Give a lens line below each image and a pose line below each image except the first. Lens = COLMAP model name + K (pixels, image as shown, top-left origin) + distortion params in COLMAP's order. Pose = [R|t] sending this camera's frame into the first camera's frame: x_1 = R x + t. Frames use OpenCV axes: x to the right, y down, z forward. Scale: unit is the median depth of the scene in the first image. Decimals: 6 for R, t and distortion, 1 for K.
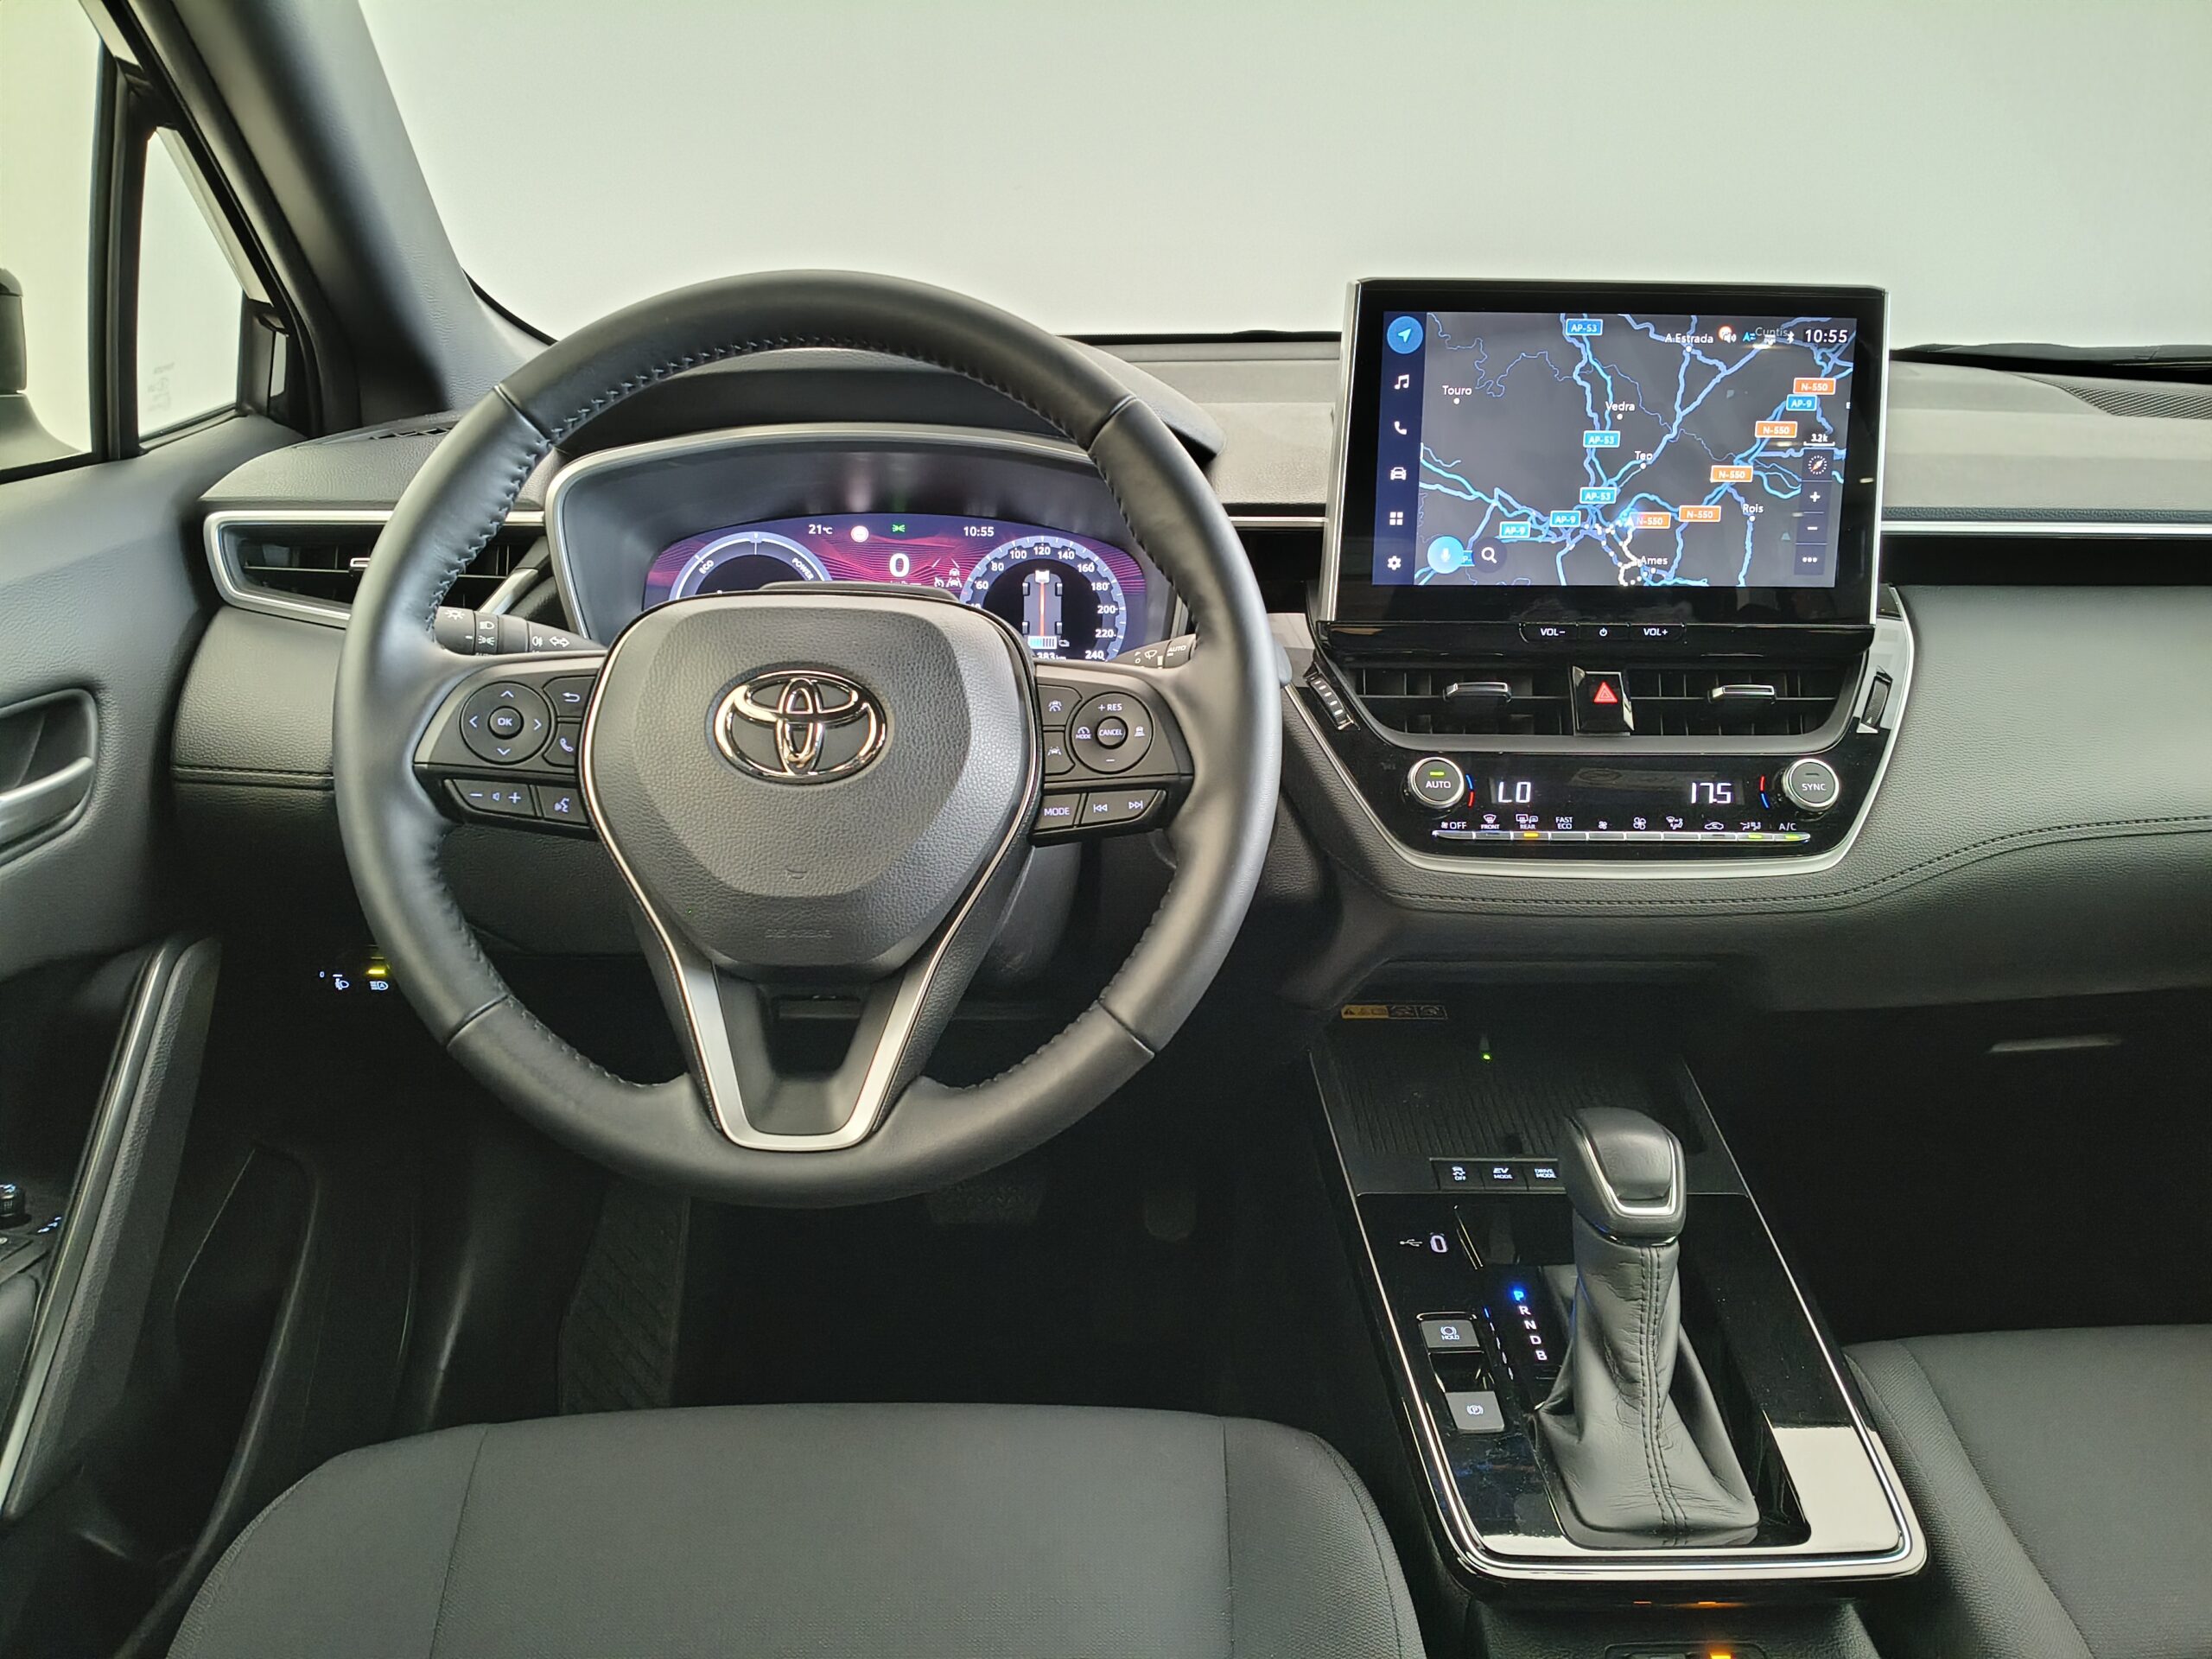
lens RADIAL K [[1638.0, 0, 1128.0], [0, 1638.0, 815.9], [0, 0, 1]] dist [0.021637, -0.038287]
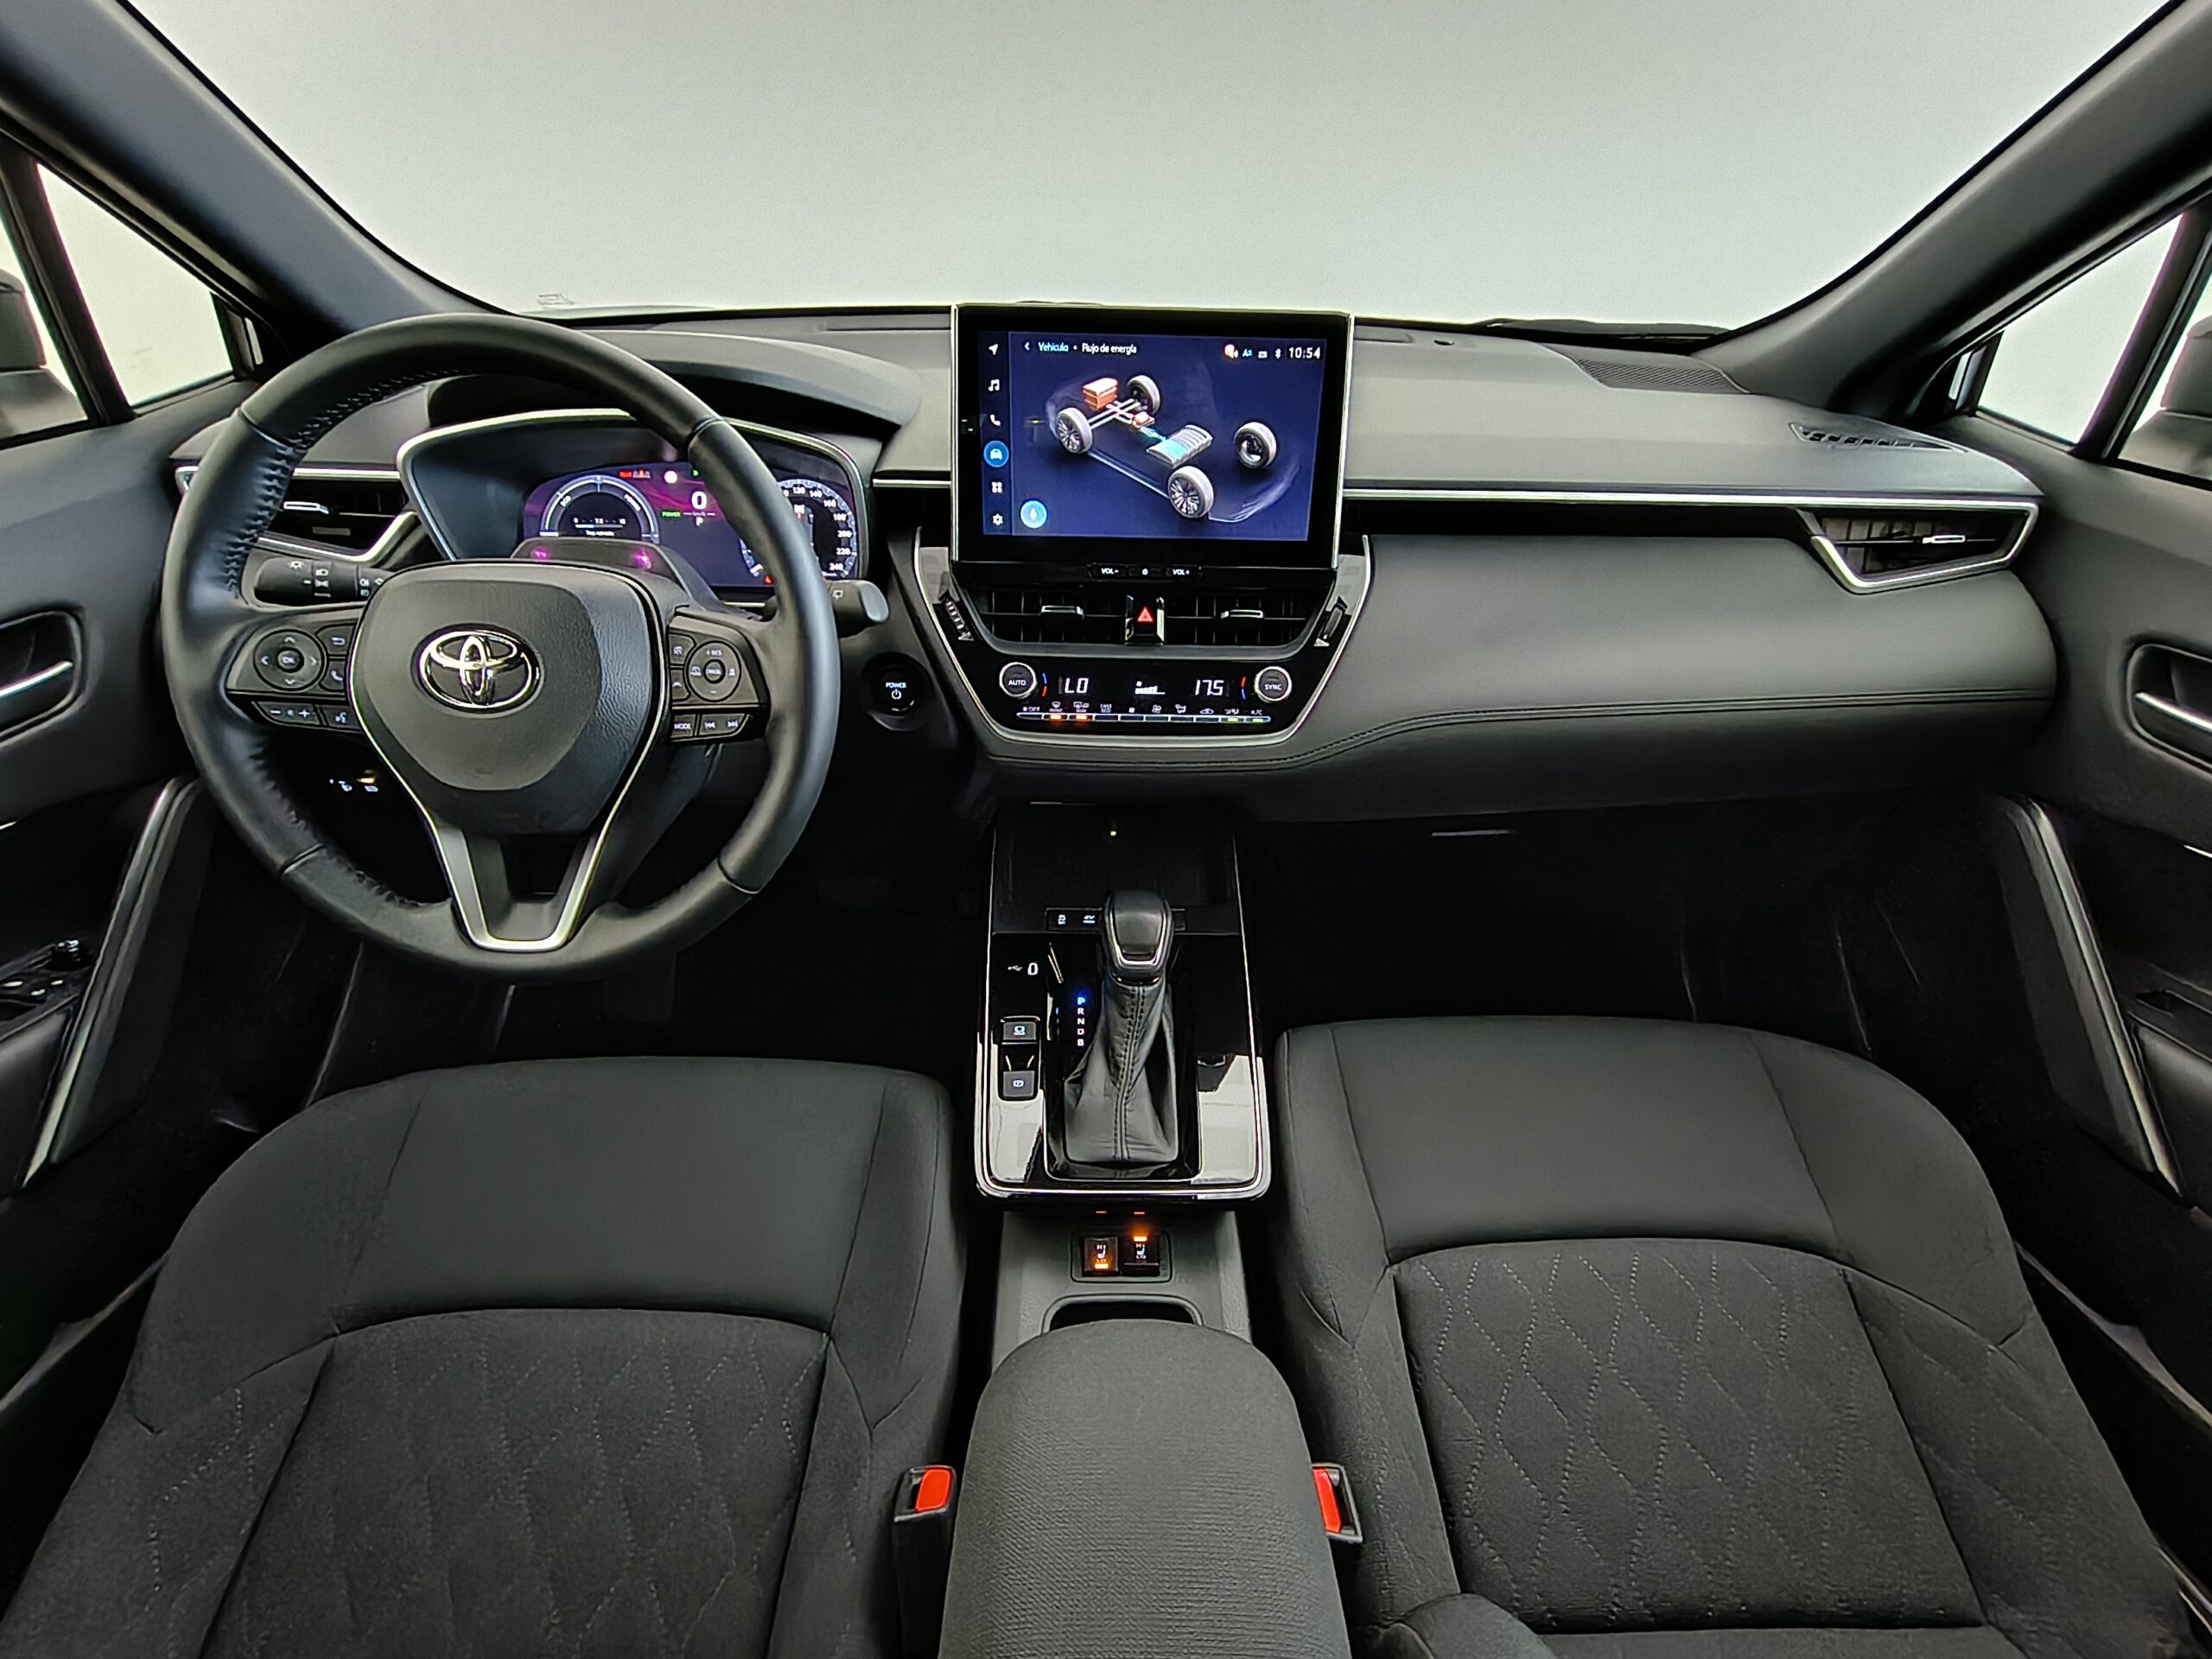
lens RADIAL K [[985.9, 0, 1109.2], [0, 985.9, 821.5], [0, 0, 1]] dist [-0.001967, 0.000174]
pose [[0.999930, 0.011781, 0.000900, 0.267664], [-0.011659, 0.971601, 0.236339, -0.105702], [0.001910, -0.236333, 0.971670, 0.112894]]
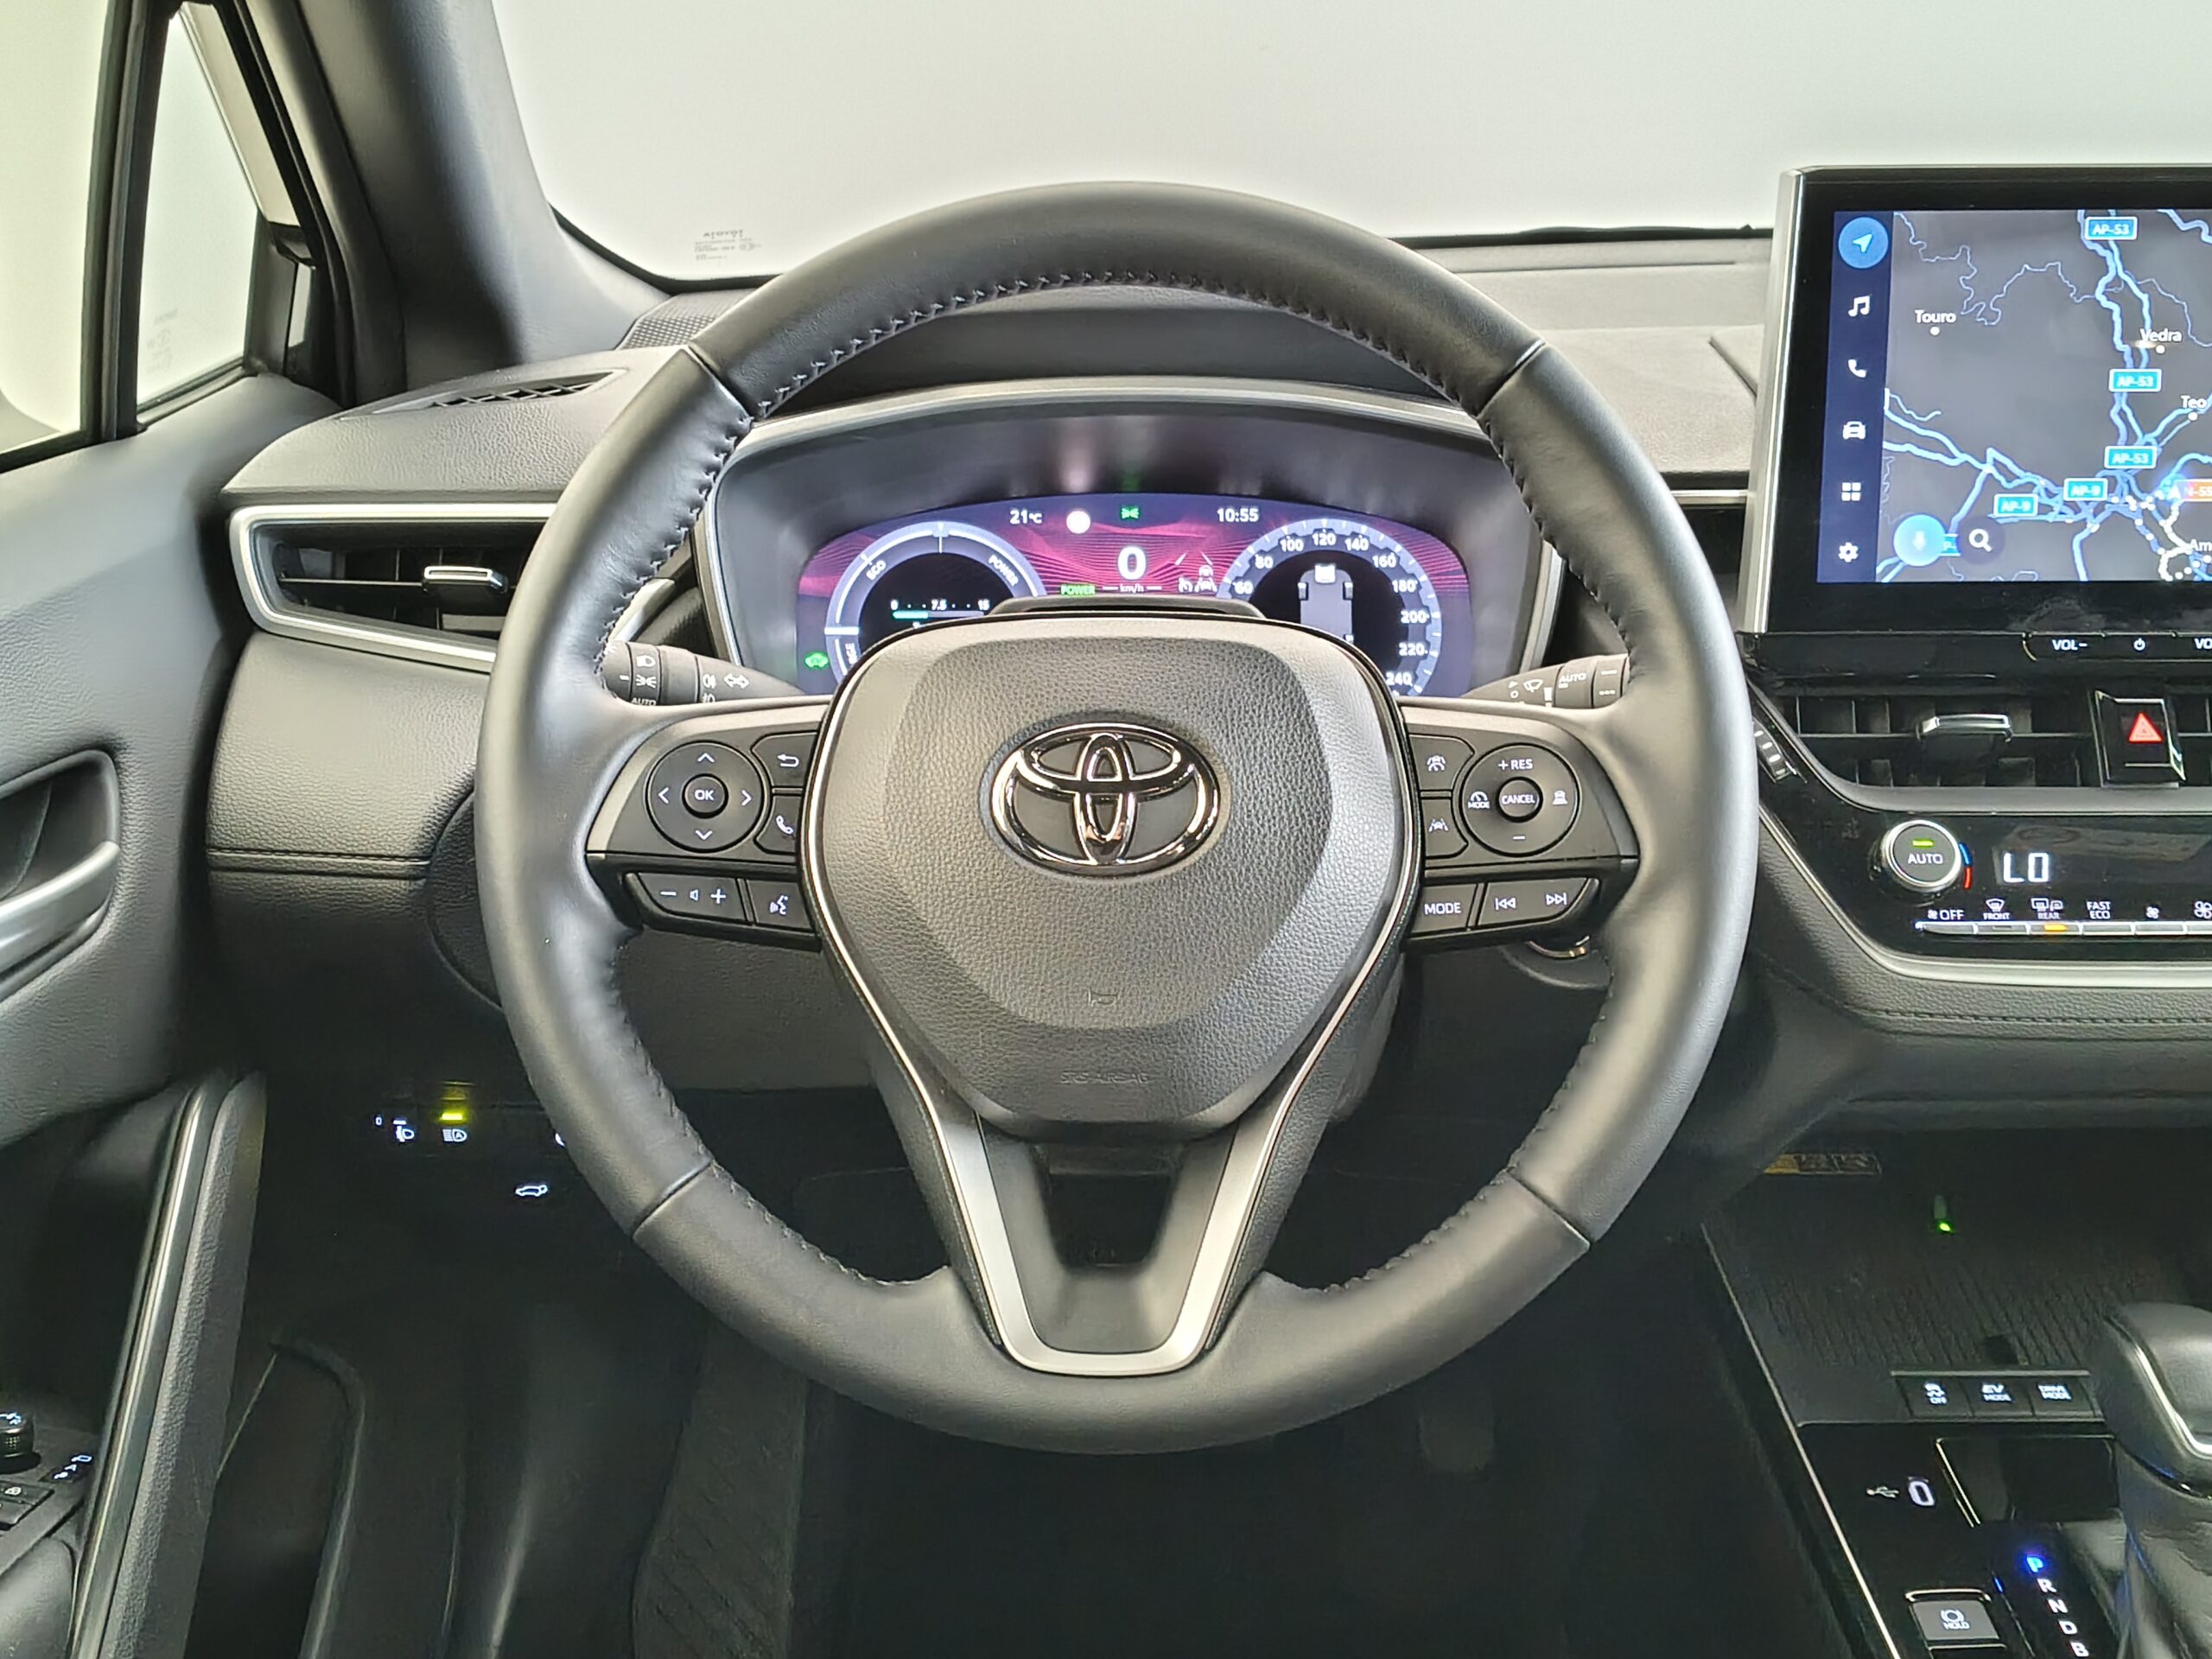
lens RADIAL K [[2206.8, 0, 1142.6], [0, 2206.8, 836.0], [0, 0, 1]] dist [0.017142, 0.000000]
pose [[0.998998, -0.009693, -0.043695, -0.110985], [0.009131, 0.999873, -0.013045, -0.019303], [0.043816, 0.012632, 0.998960, 0.007173]]
